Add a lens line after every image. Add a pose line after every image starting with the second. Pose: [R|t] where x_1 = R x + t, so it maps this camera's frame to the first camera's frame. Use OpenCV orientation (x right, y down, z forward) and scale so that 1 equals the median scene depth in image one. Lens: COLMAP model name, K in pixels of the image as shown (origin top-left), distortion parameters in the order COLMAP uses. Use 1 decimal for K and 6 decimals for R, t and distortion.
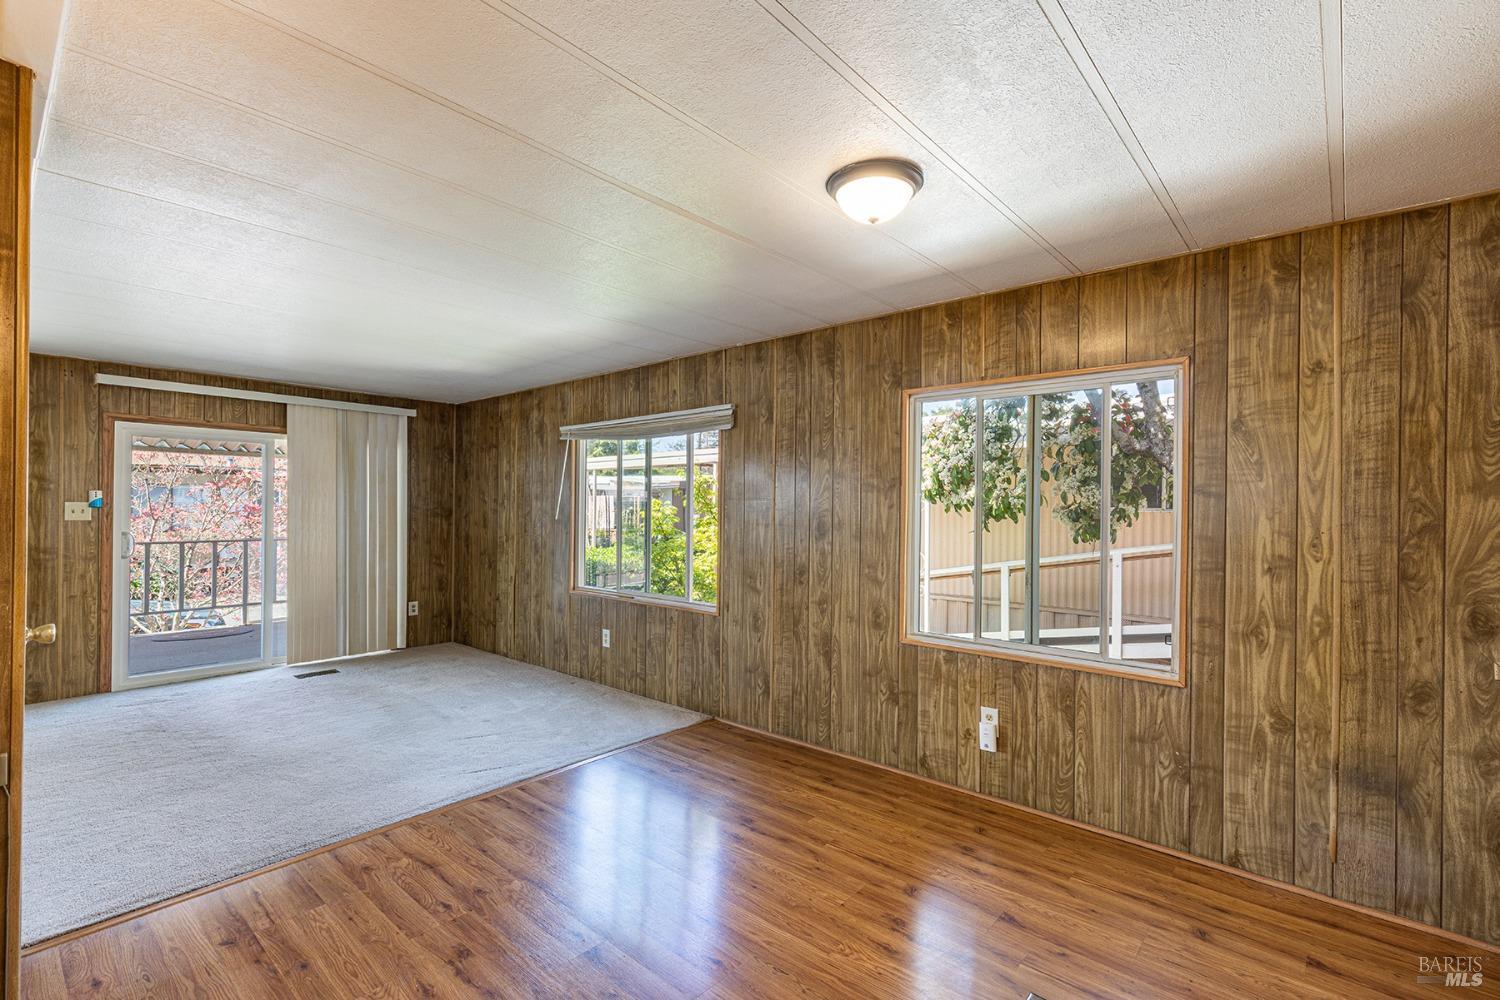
lens RADIAL K [[674.8, 0, 763.1], [0, 674.8, 503.2], [0, 0, 1]] dist [0.006611, -0.000758]
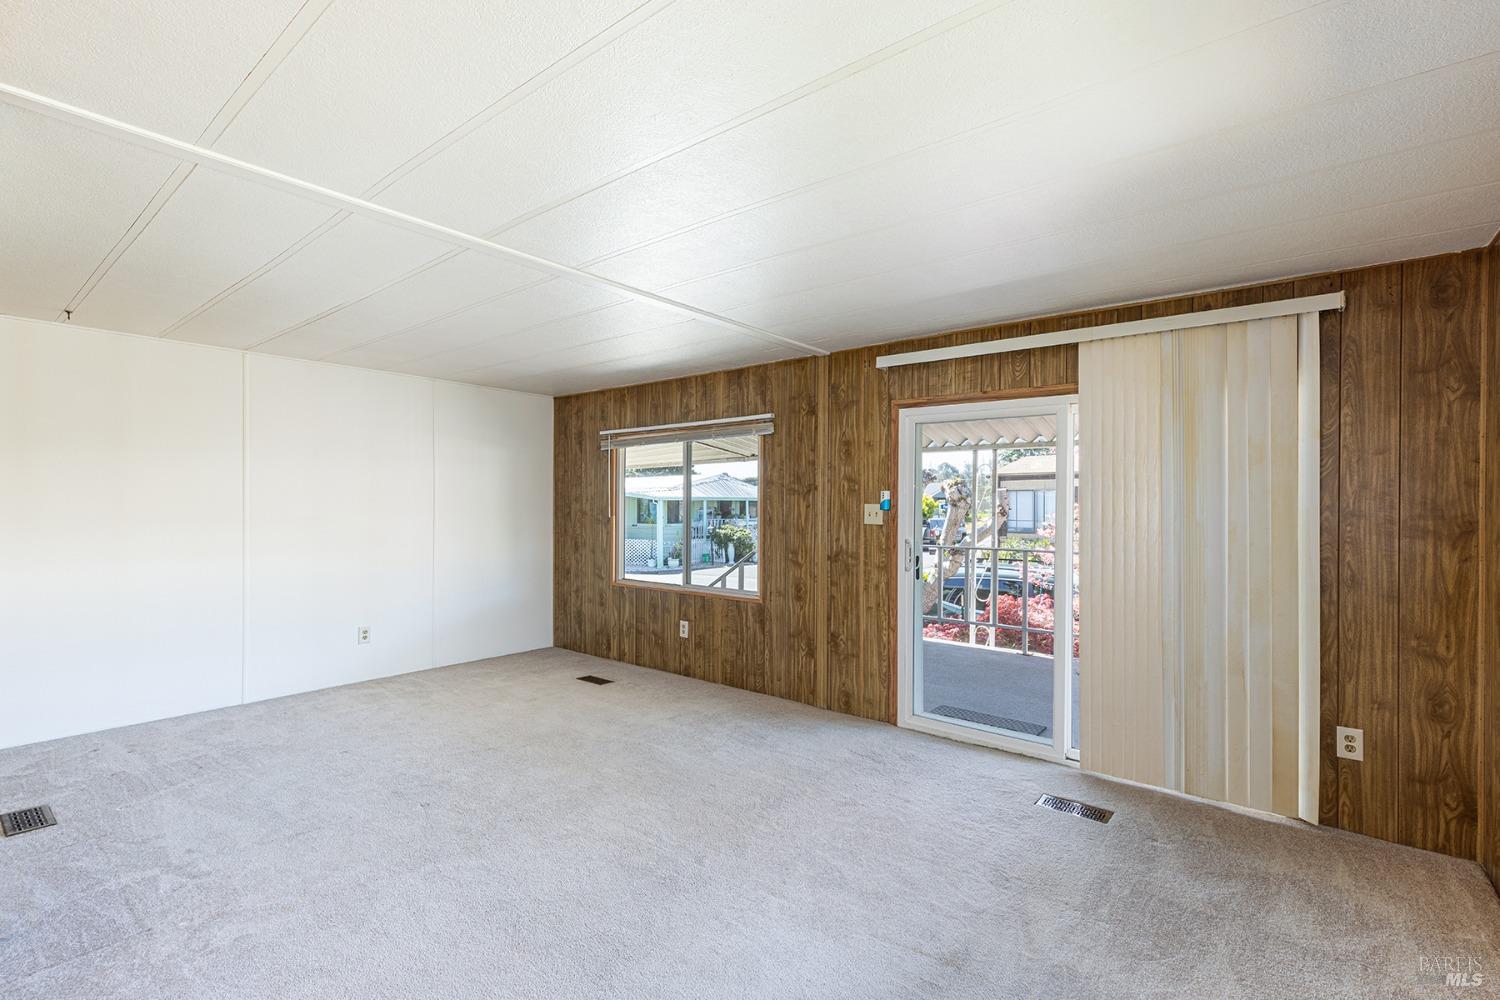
lens RADIAL K [[674.8, 0, 750.8], [0, 674.8, 505.0], [0, 0, 1]] dist [0.006611, -0.000758]
pose [[0.025680, -0.004535, -0.999660, -0.151696], [-0.000356, 0.999990, -0.004546, 0.004848], [0.999670, 0.000472, 0.025679, 1.072319]]
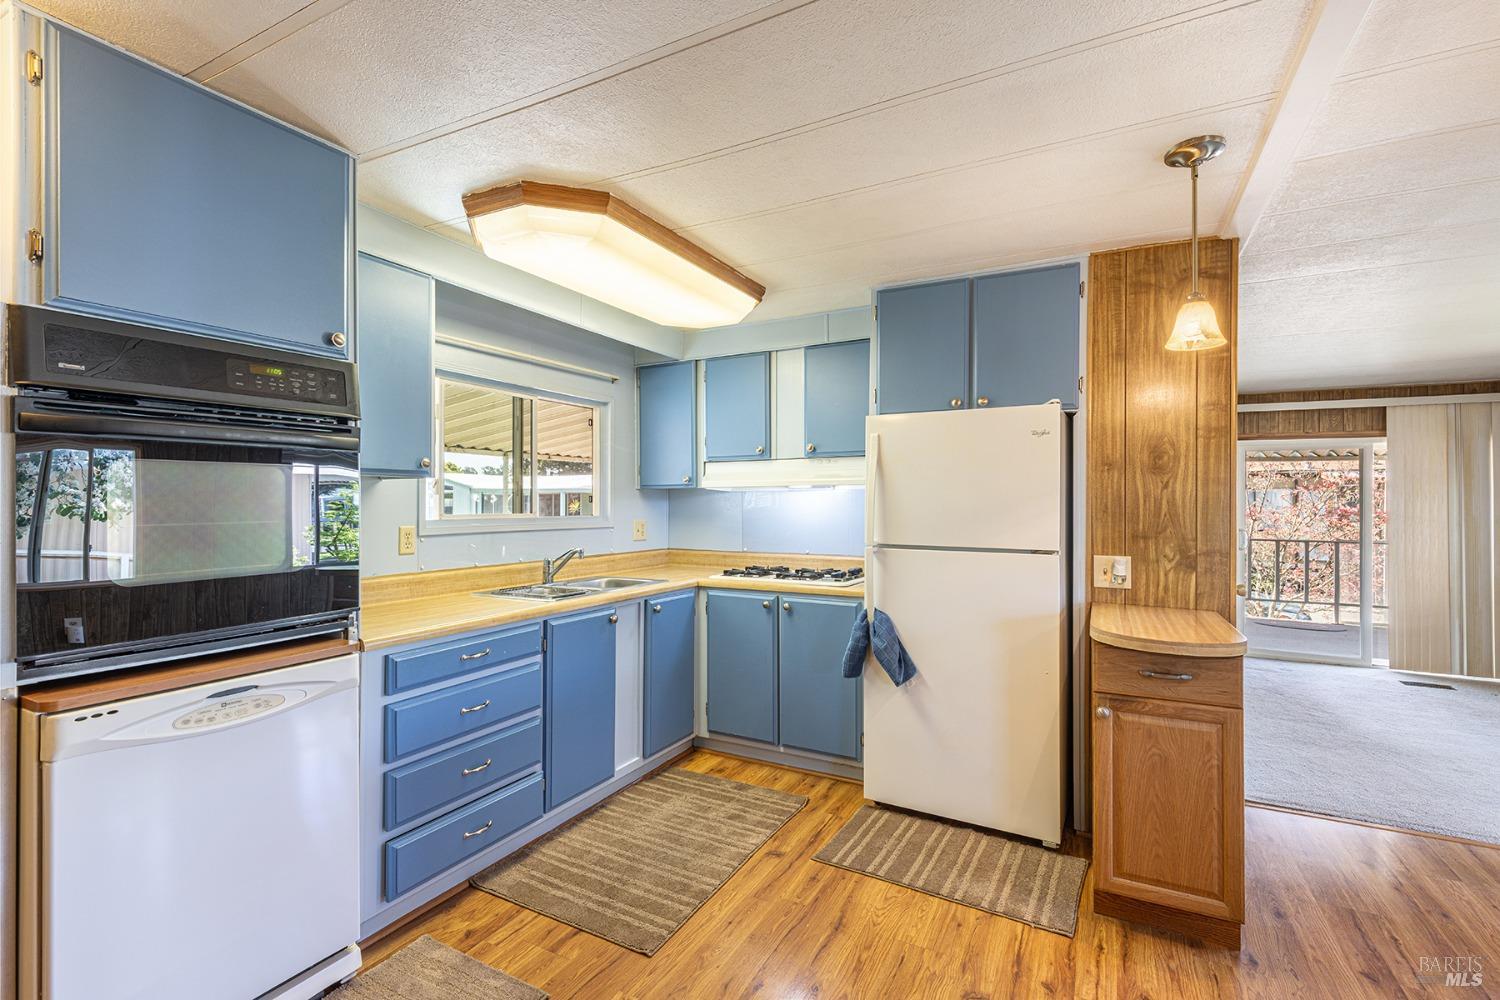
lens RADIAL K [[674.8, 0, 749.9], [0, 674.8, 496.0], [0, 0, 1]] dist [0.006611, -0.000758]
pose [[0.219992, -0.012815, -0.975417, 0.100959], [-0.001645, 0.999907, -0.013508, 0.000074], [0.975500, 0.004577, 0.219951, -0.211579]]
